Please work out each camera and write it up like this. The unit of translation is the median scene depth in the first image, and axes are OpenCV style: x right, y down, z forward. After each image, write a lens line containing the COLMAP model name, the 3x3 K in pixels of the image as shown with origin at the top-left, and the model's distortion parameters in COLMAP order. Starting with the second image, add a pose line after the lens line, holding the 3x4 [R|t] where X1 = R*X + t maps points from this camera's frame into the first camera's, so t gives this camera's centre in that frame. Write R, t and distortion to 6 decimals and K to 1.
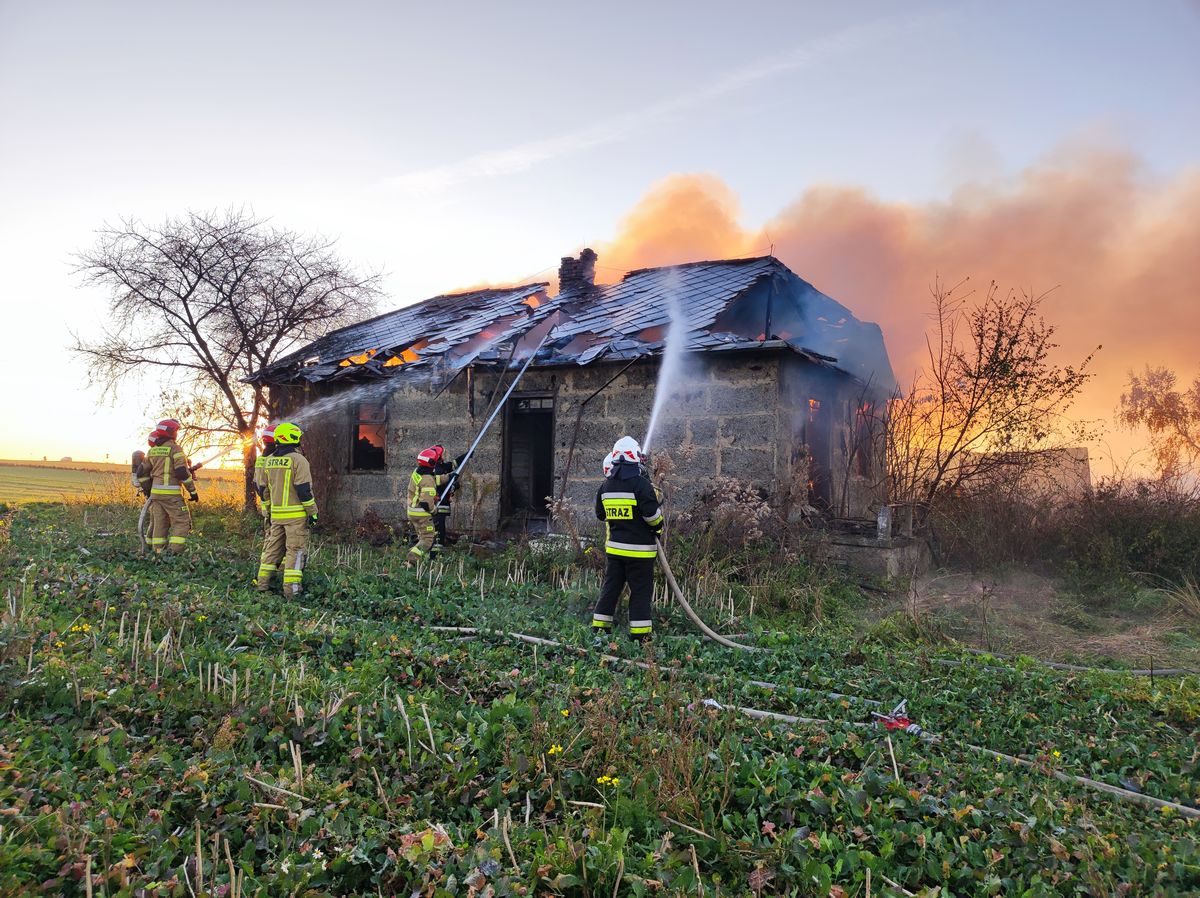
lens RADIAL K [[862.4, 0, 606.9], [0, 862.4, 452.7], [0, 0, 1]] dist [0.030890, -0.026381]
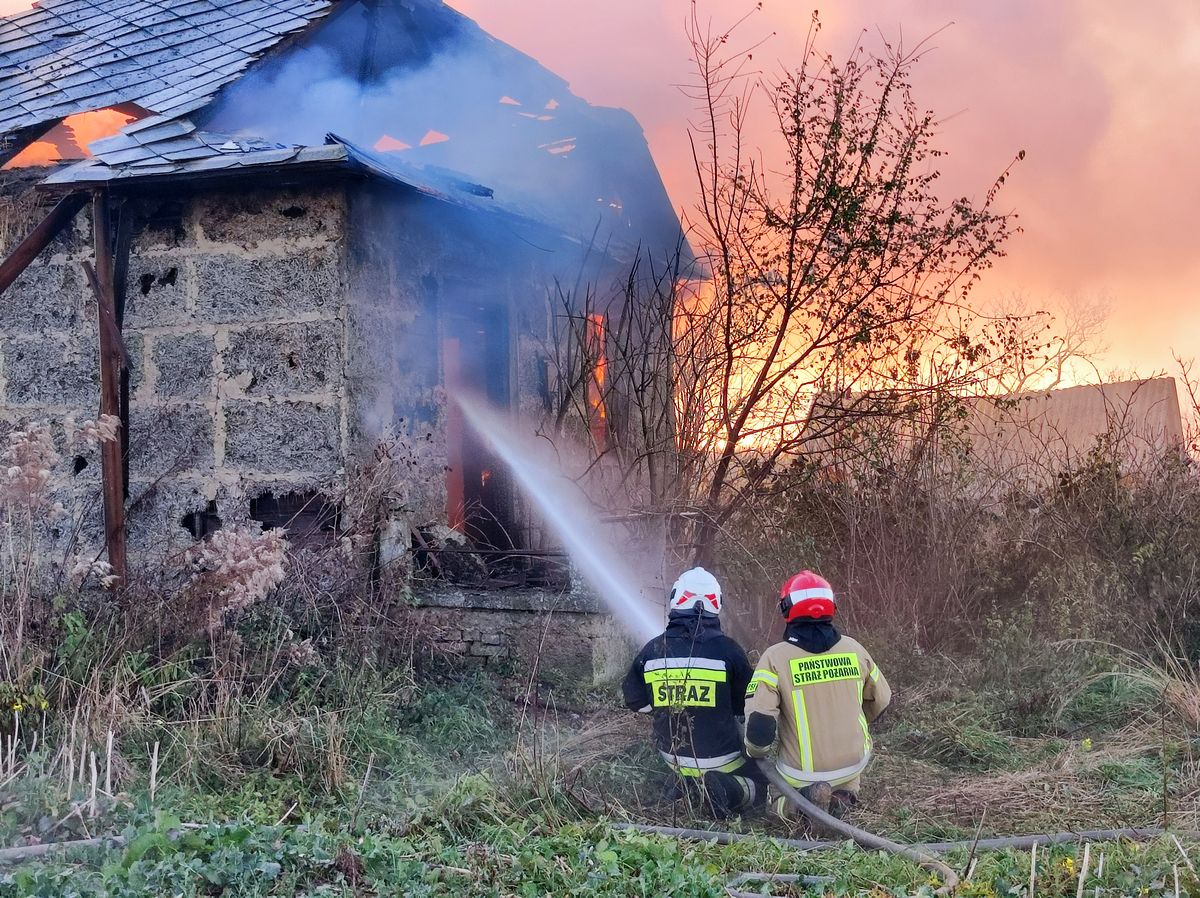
lens RADIAL K [[1987.9, 0, 606.8], [0, 1987.9, 451.4], [0, 0, 1]] dist [0.101282, 0.000000]
pose [[0.981279, -0.037345, 0.188936, 0.135481], [0.034659, 0.999246, 0.017501, 0.009083], [-0.189447, -0.010625, 0.981834, -0.004090]]
